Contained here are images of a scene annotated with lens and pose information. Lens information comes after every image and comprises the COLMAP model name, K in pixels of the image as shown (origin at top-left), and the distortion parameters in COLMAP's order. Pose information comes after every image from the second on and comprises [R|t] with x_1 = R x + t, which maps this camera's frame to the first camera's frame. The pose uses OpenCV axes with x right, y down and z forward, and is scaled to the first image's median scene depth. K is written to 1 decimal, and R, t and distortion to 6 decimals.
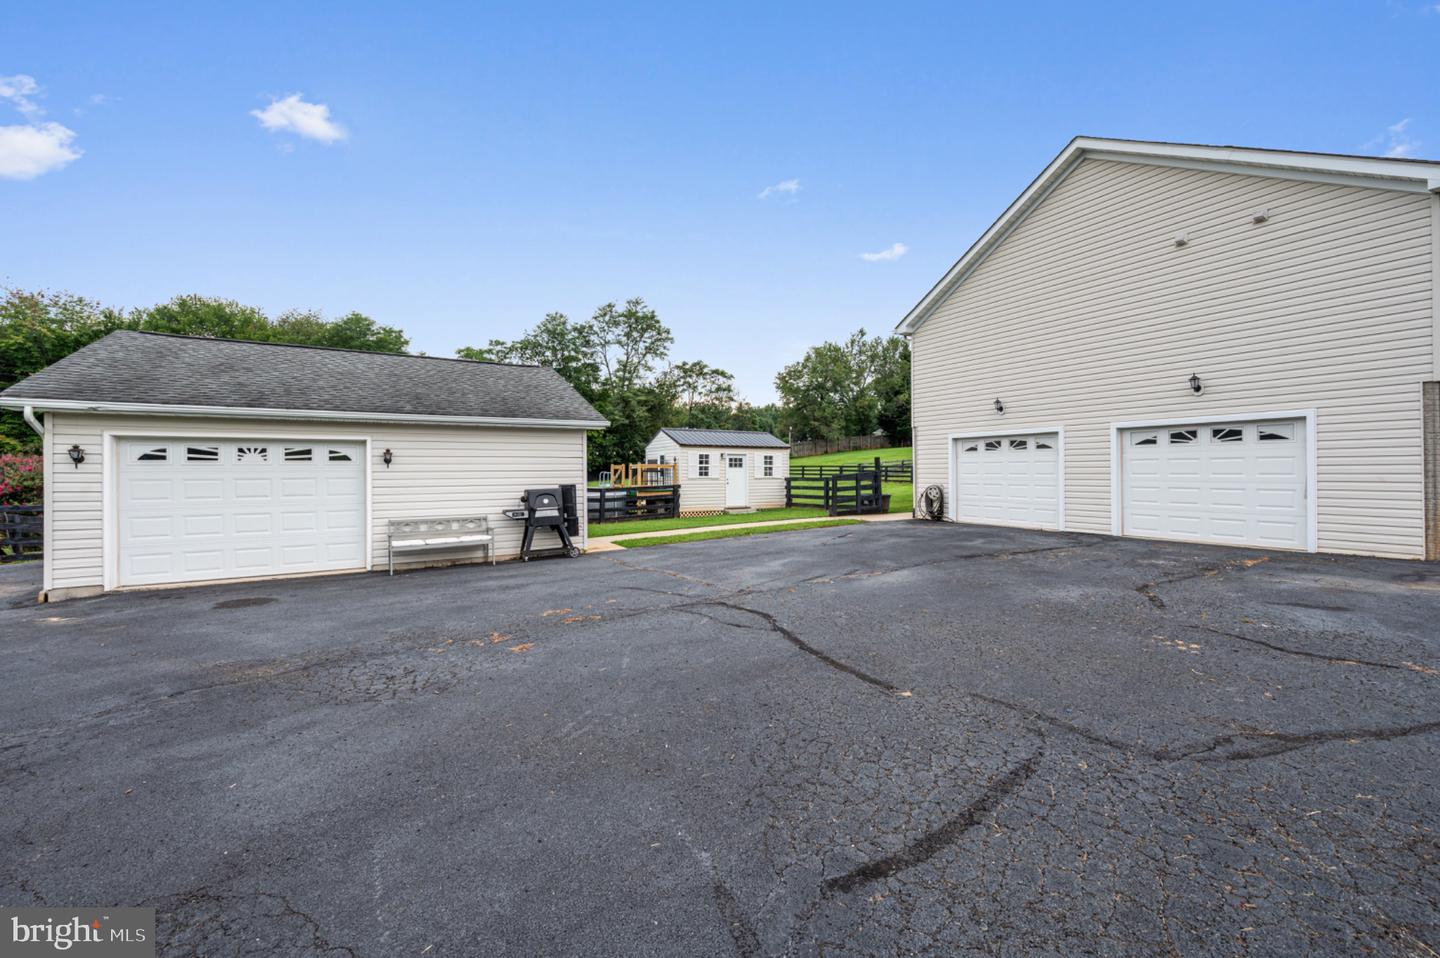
lens RADIAL K [[581.7, 0, 714.3], [0, 581.7, 464.1], [0, 0, 1]] dist [-0.007424, 0.000232]
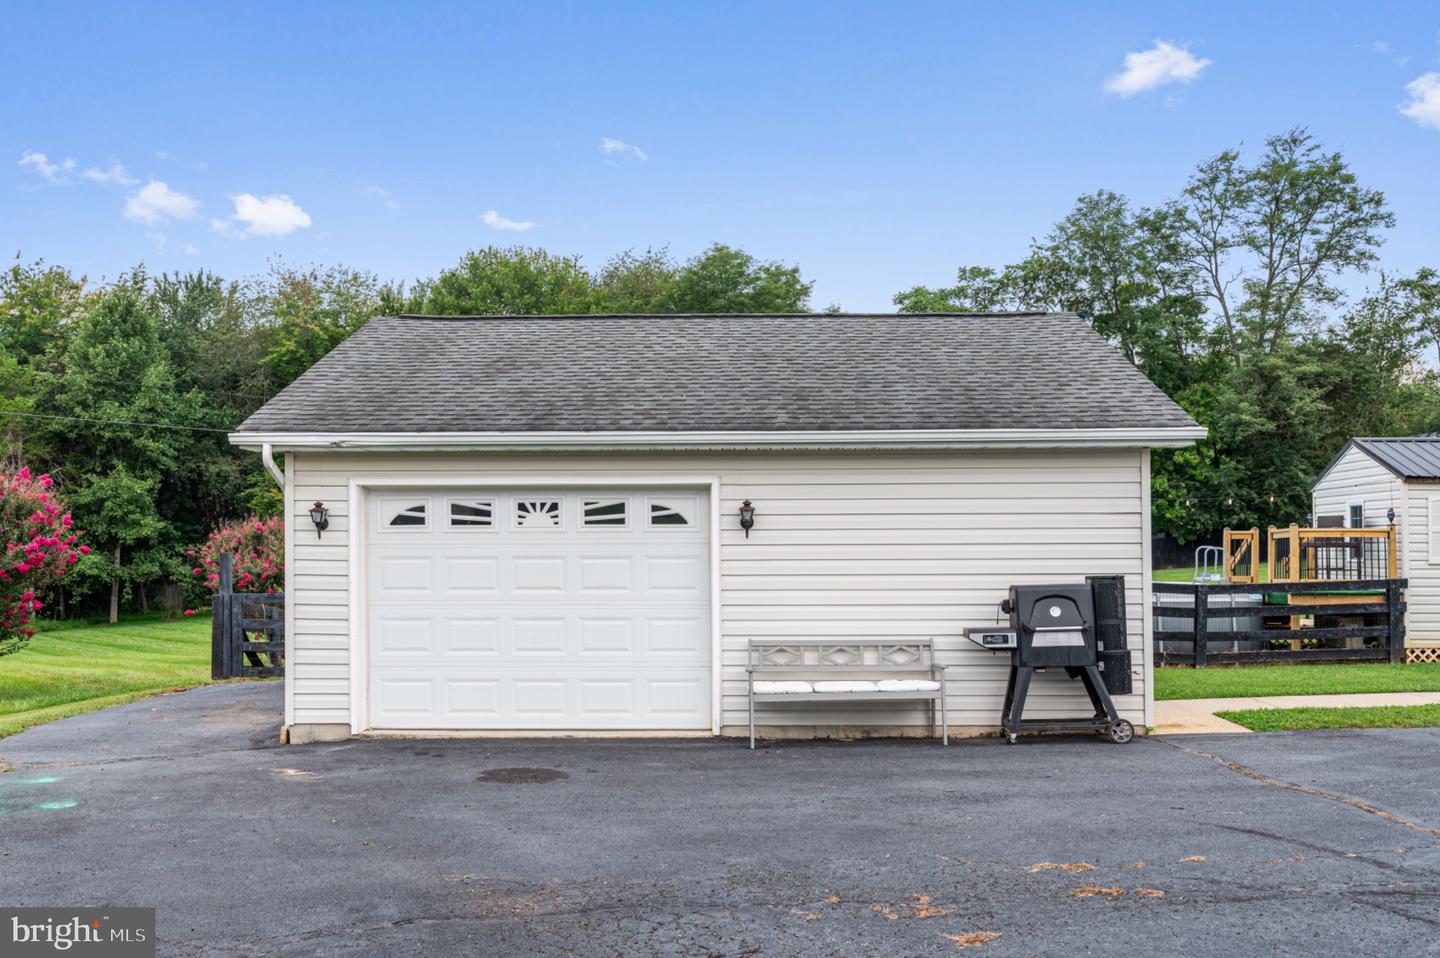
lens RADIAL K [[1282.2, 0, 705.2], [0, 1282.2, 520.0], [0, 0, 1]] dist [-0.028518, 0.004205]
pose [[0.841788, -0.007372, -0.539758, 0.014690], [0.003908, 0.999964, -0.007561, -0.000529], [0.539794, 0.004255, 0.841786, 0.026909]]
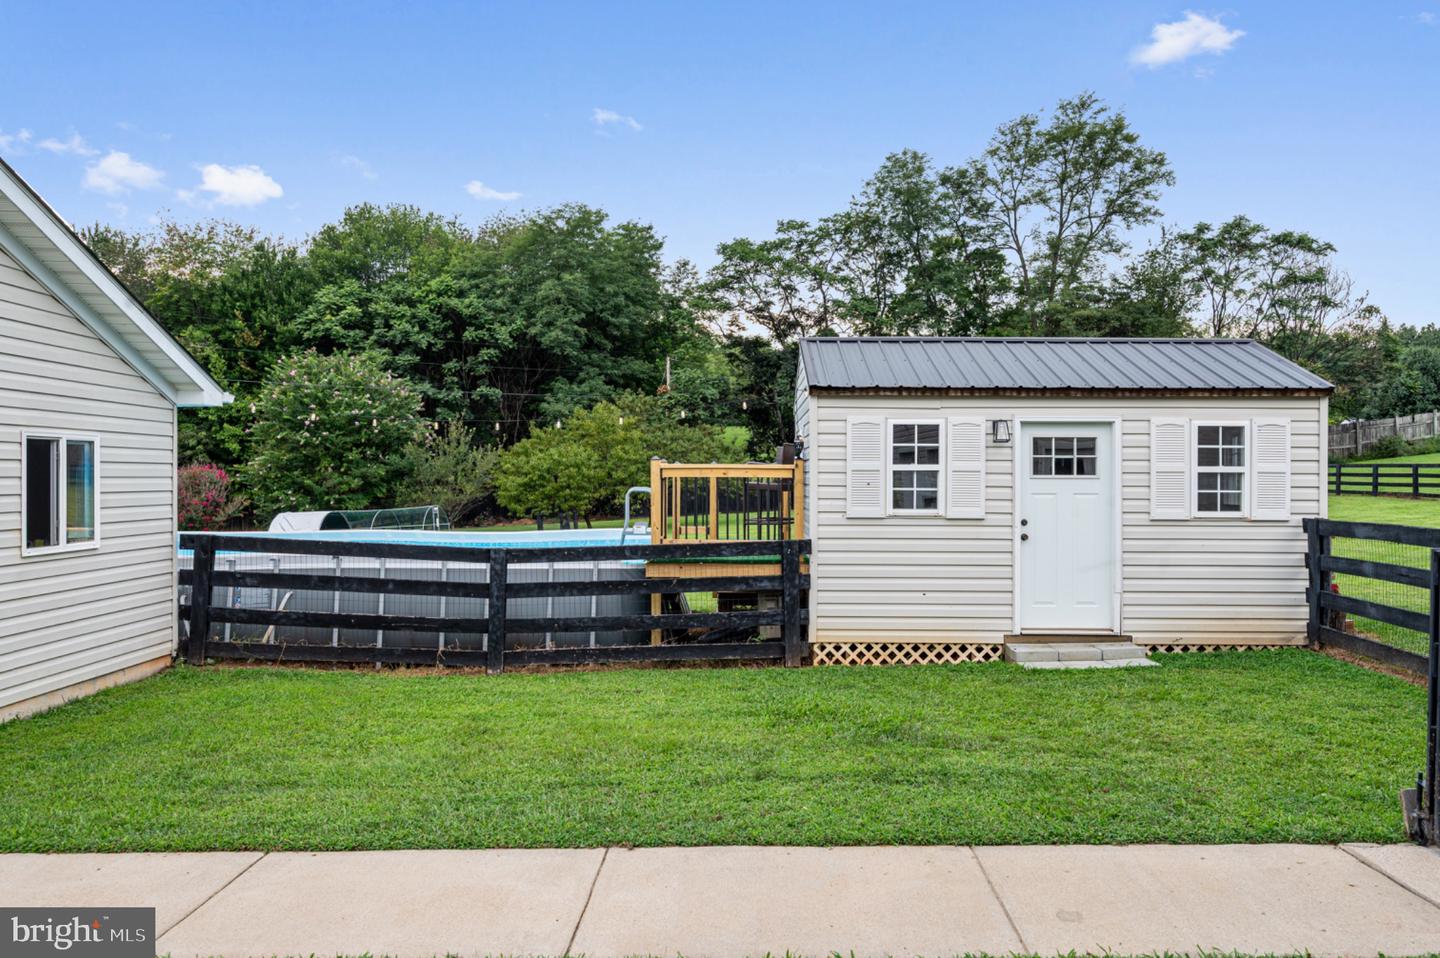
lens RADIAL K [[1022.5, 0, 720.0], [0, 1022.5, 479.0], [0, 0, 1]] dist [-0.024708, 0.000933]
pose [[0.851785, 0.007545, -0.523837, 0.299509], [0.002706, 0.999820, 0.018801, -0.003158], [0.523884, -0.017432, 0.851611, 1.158648]]
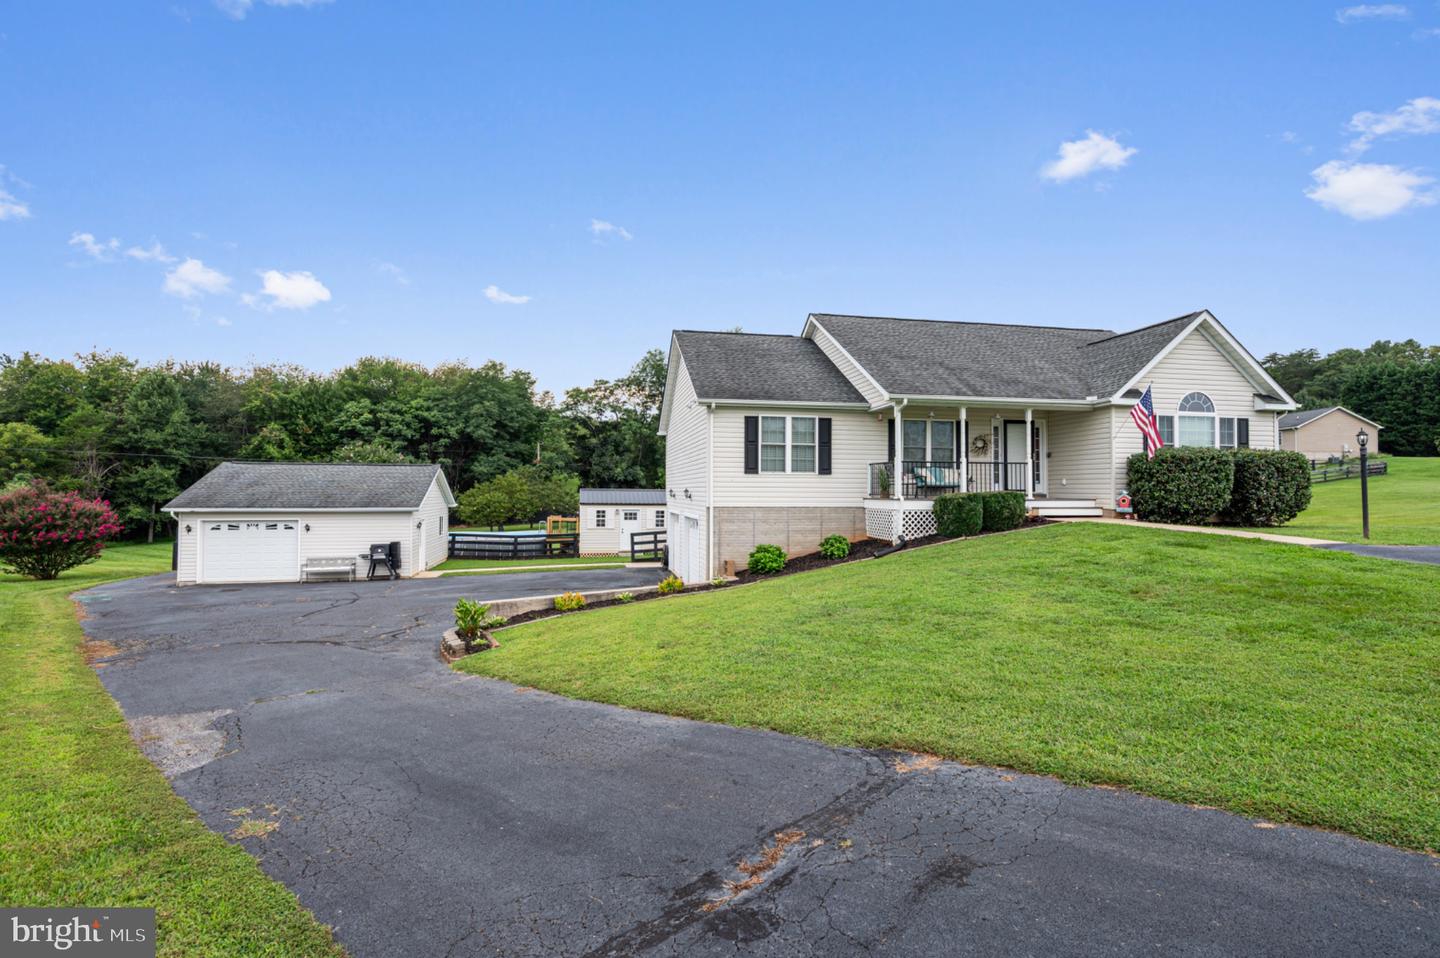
lens RADIAL K [[698.4, 0, 727.6], [0, 698.4, 466.1], [0, 0, 1]] dist [-0.000554, -0.000787]
pose [[0.947681, -0.002014, -0.319213, 1.560814], [-0.004813, 0.999776, -0.020597, -0.176055], [0.319183, 0.021056, 0.947459, -0.851542]]
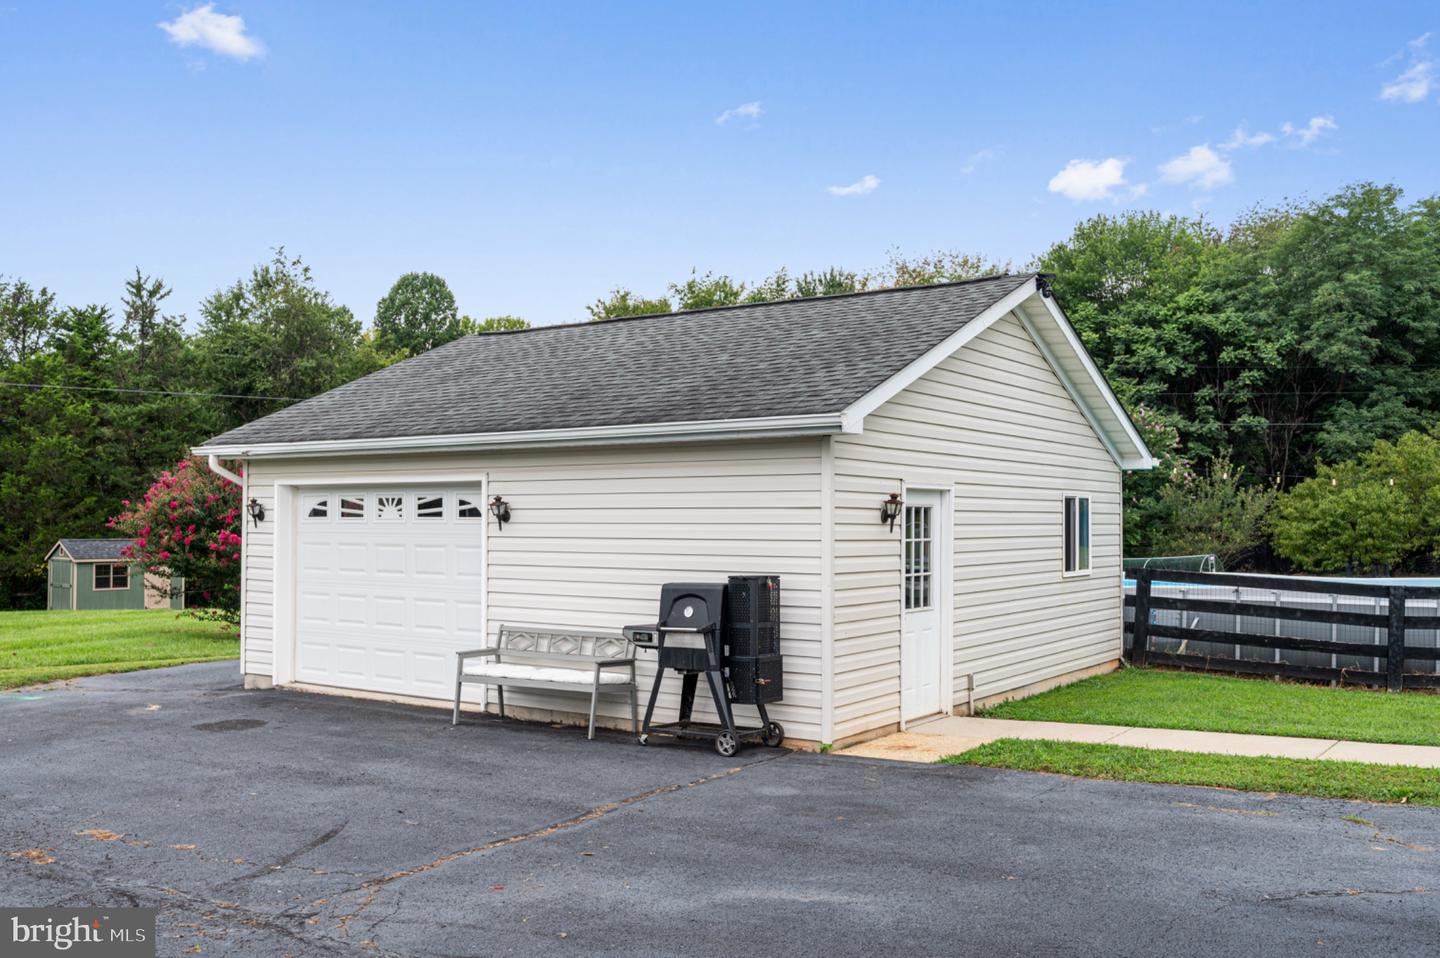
lens RADIAL K [[1267.1, 0, 720.0], [0, 1267.1, 479.0], [0, 0, 1]] dist [-0.017329, -0.011205]
pose [[0.413360, -0.020703, -0.910332, 0.569074], [0.006586, 0.999783, -0.019746, -0.015646], [0.910544, 0.002167, 0.413407, 0.631727]]
